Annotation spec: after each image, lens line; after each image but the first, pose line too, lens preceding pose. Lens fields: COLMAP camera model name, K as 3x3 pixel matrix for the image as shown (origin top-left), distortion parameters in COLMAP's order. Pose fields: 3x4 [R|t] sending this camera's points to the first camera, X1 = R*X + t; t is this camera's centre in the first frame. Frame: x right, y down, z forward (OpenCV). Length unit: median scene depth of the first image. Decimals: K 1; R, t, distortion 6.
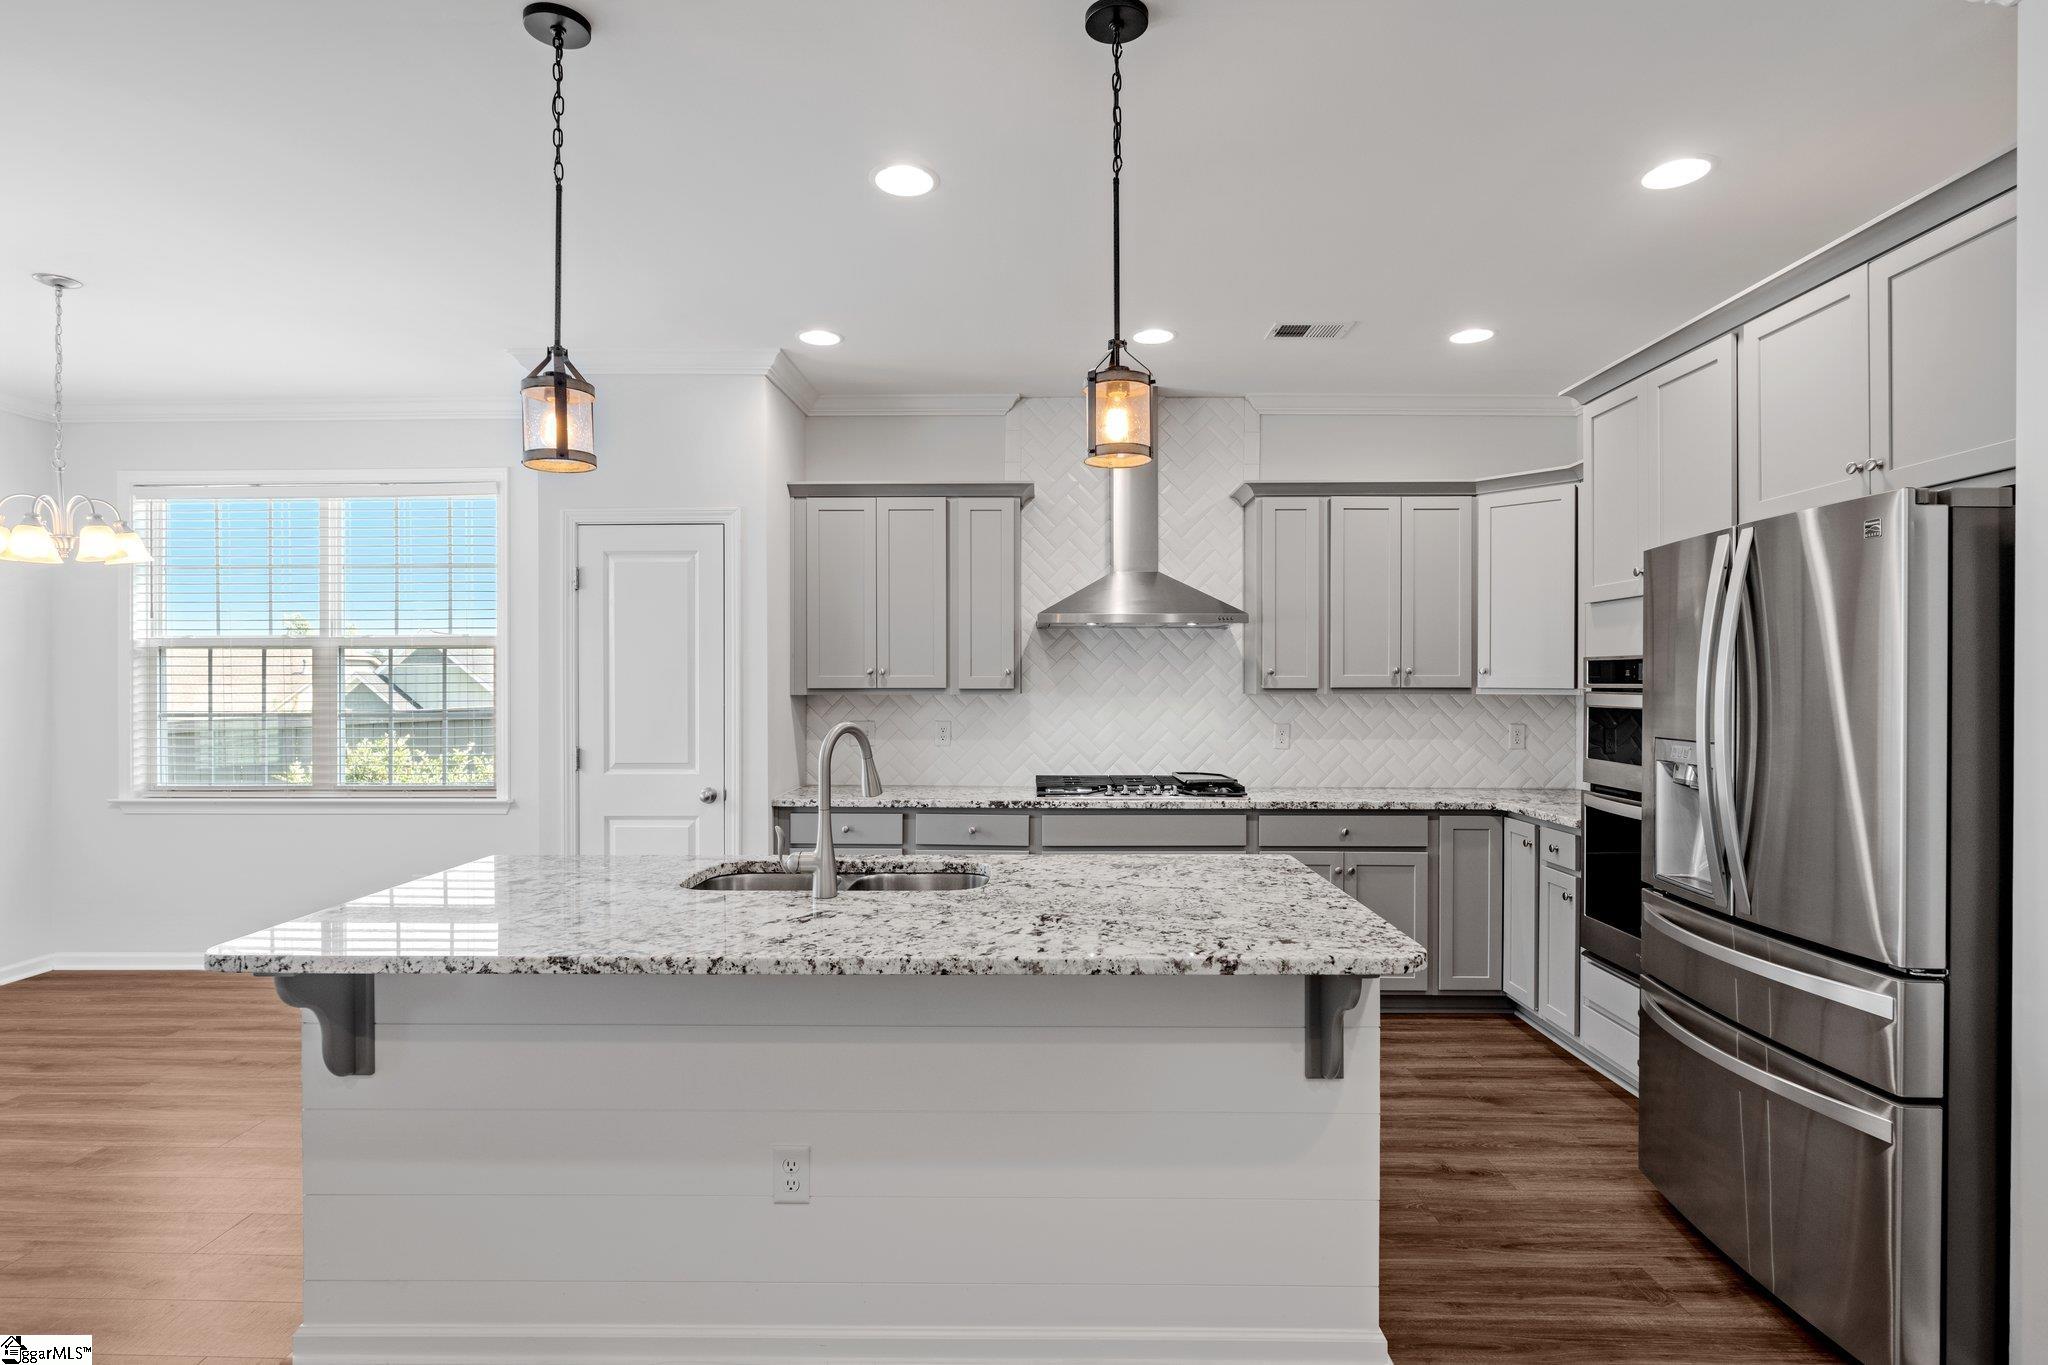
lens RADIAL K [[1035.6, 0, 1019.9], [0, 1035.6, 682.3], [0, 0, 1]] dist [-0.004264, 0.000144]
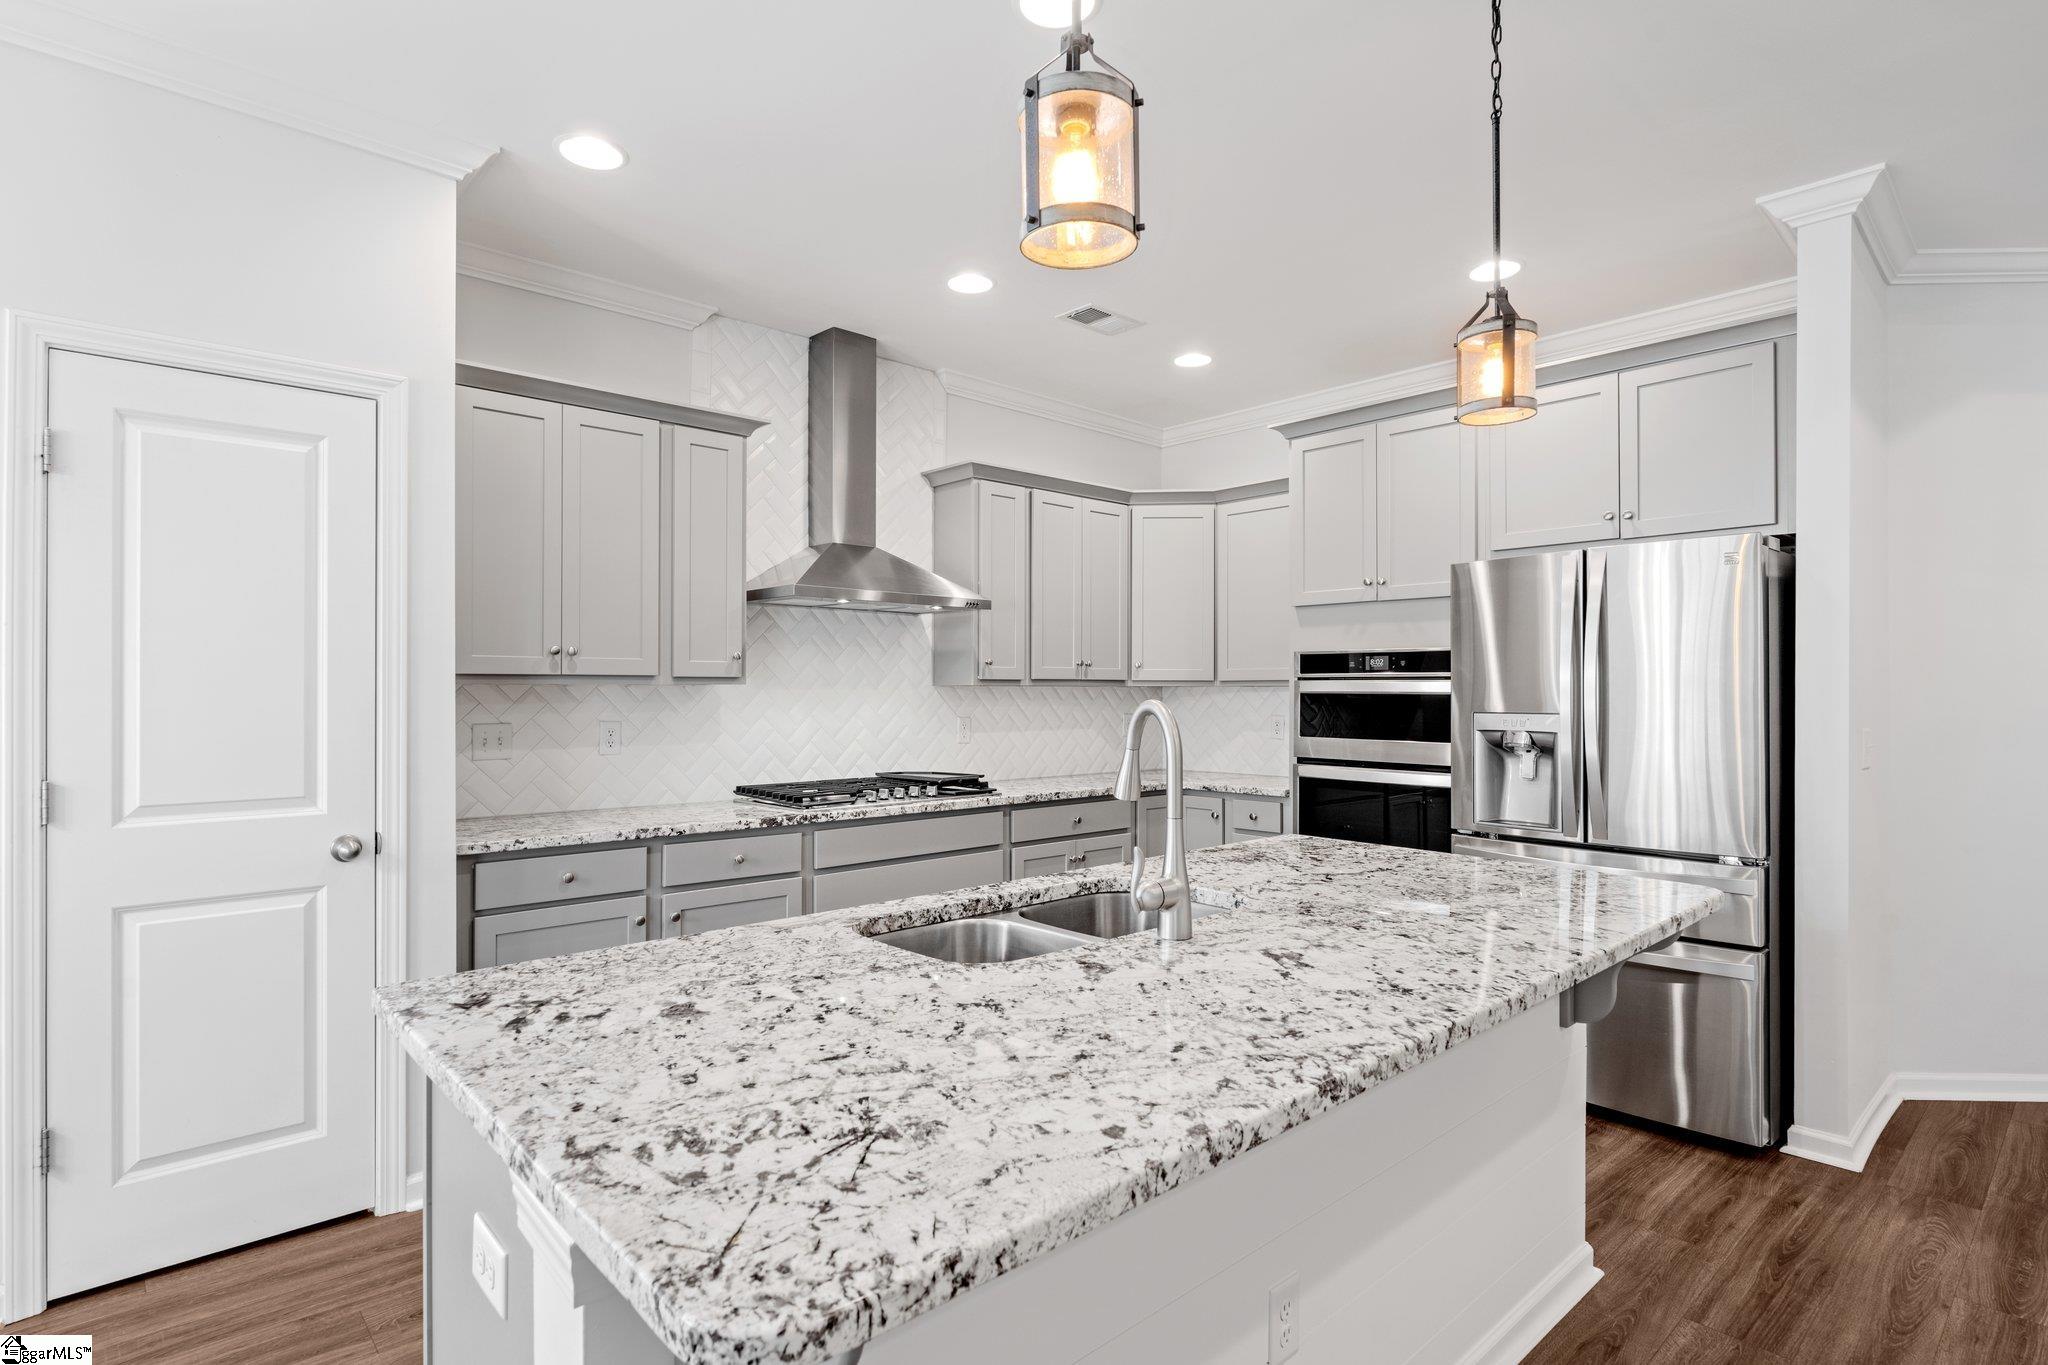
lens RADIAL K [[1035.6, 0, 1024.7], [0, 1035.6, 683.1], [0, 0, 1]] dist [-0.004264, 0.000144]
pose [[0.731025, 0.005646, 0.682327, -0.422359], [-0.000863, 0.999973, -0.007349, 0.017786], [-0.682350, 0.004783, 0.731010, 0.294605]]
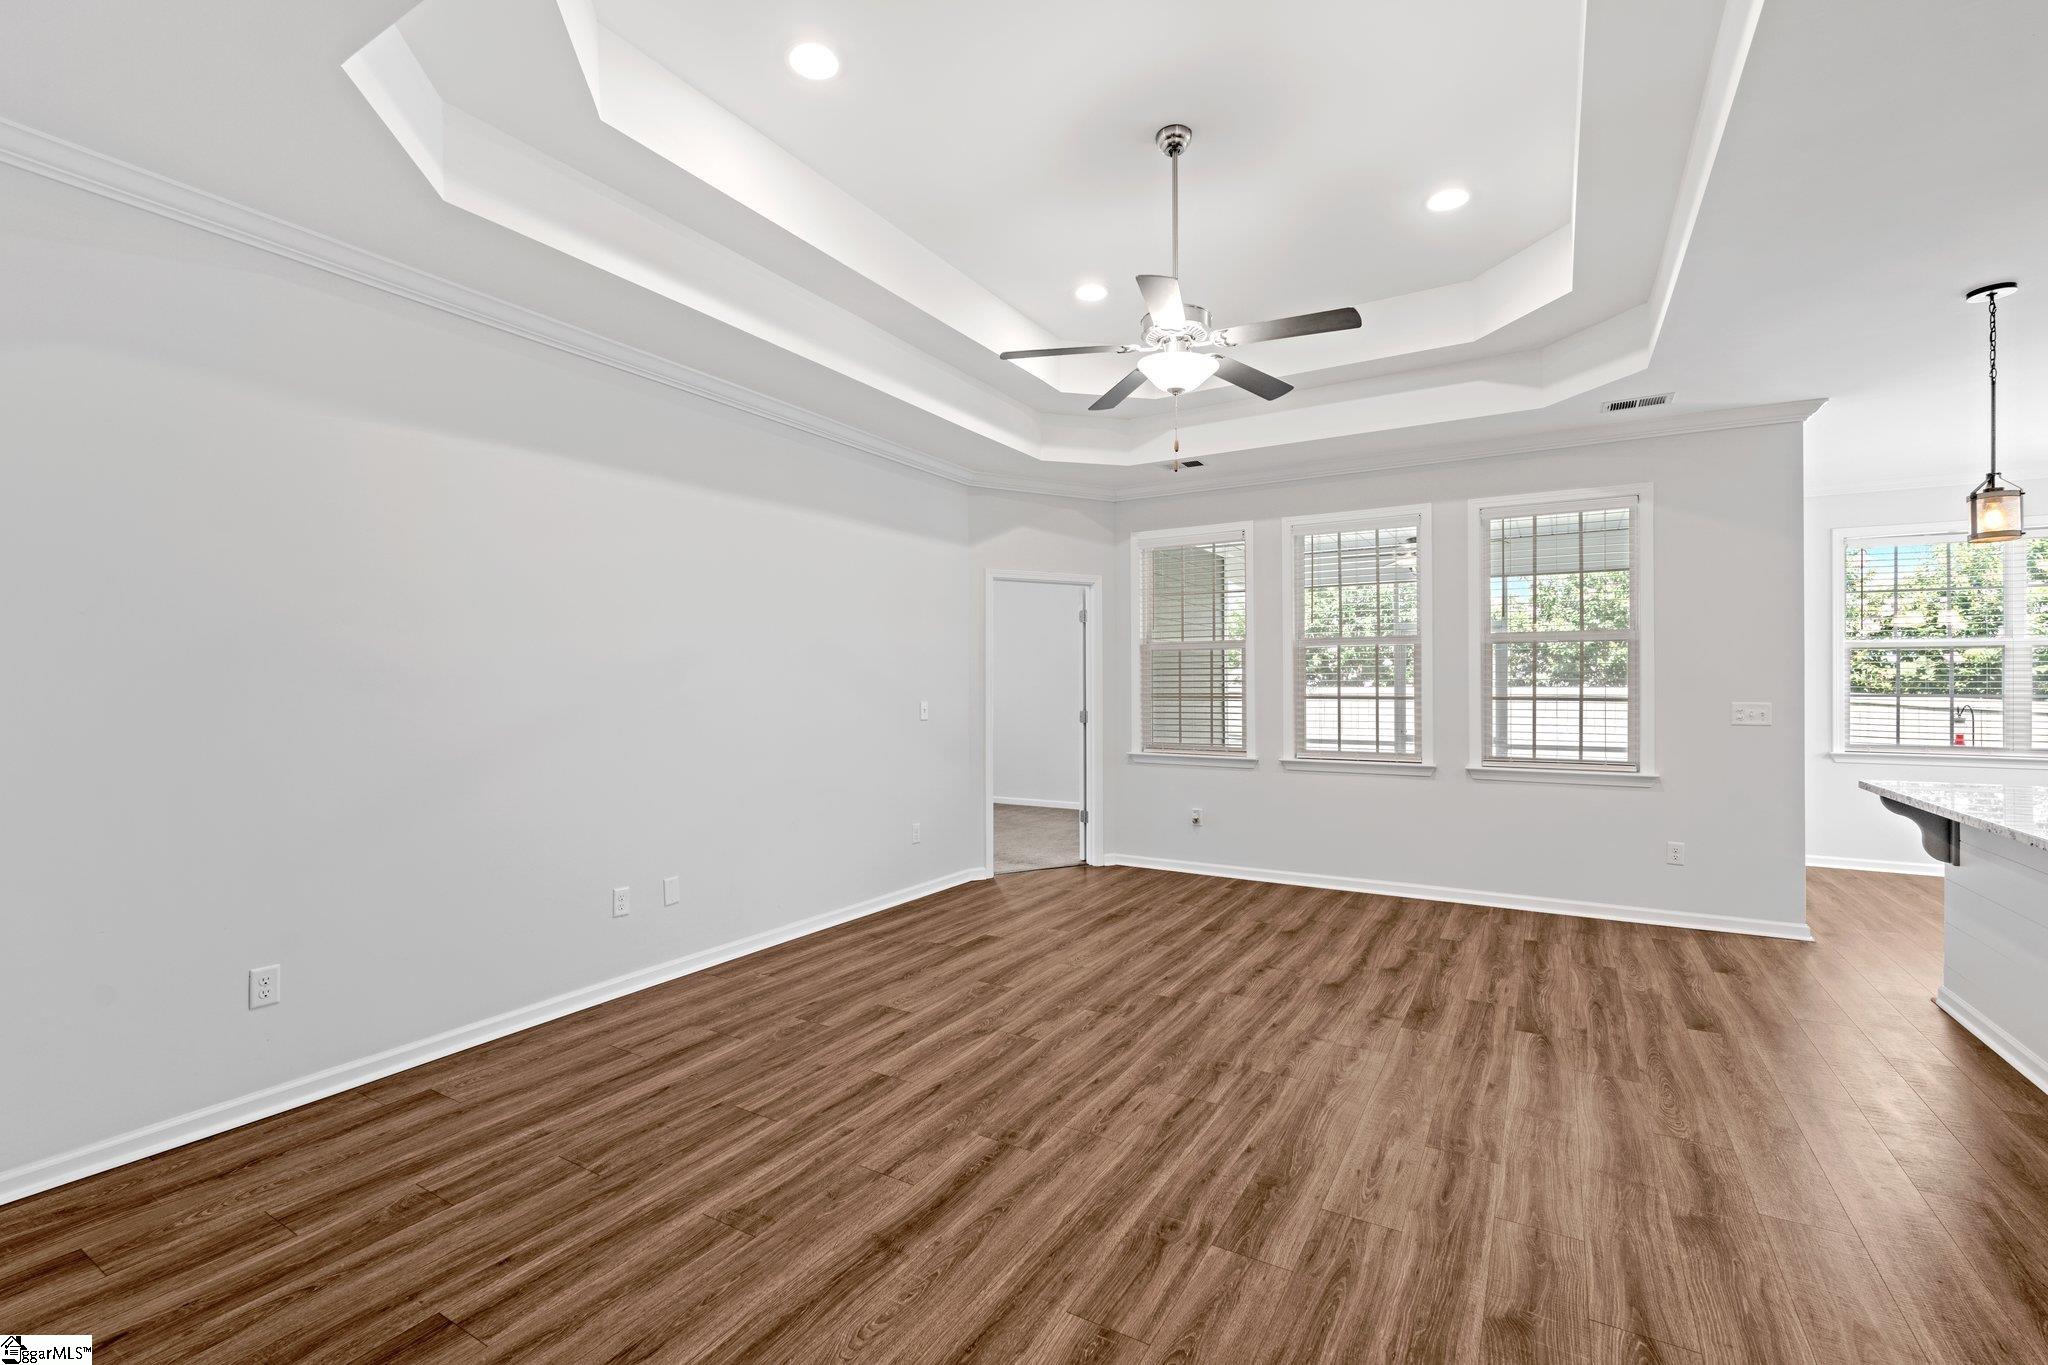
lens RADIAL K [[889.4, 0, 1028.4], [0, 889.4, 684.4], [0, 0, 1]] dist [-0.006694, 0.001524]
pose [[-0.497507, 0.002205, -0.867457, 0.832300], [0.001488, 0.999997, 0.001688, 0.016982], [0.867459, -0.000451, -0.497509, 0.157319]]
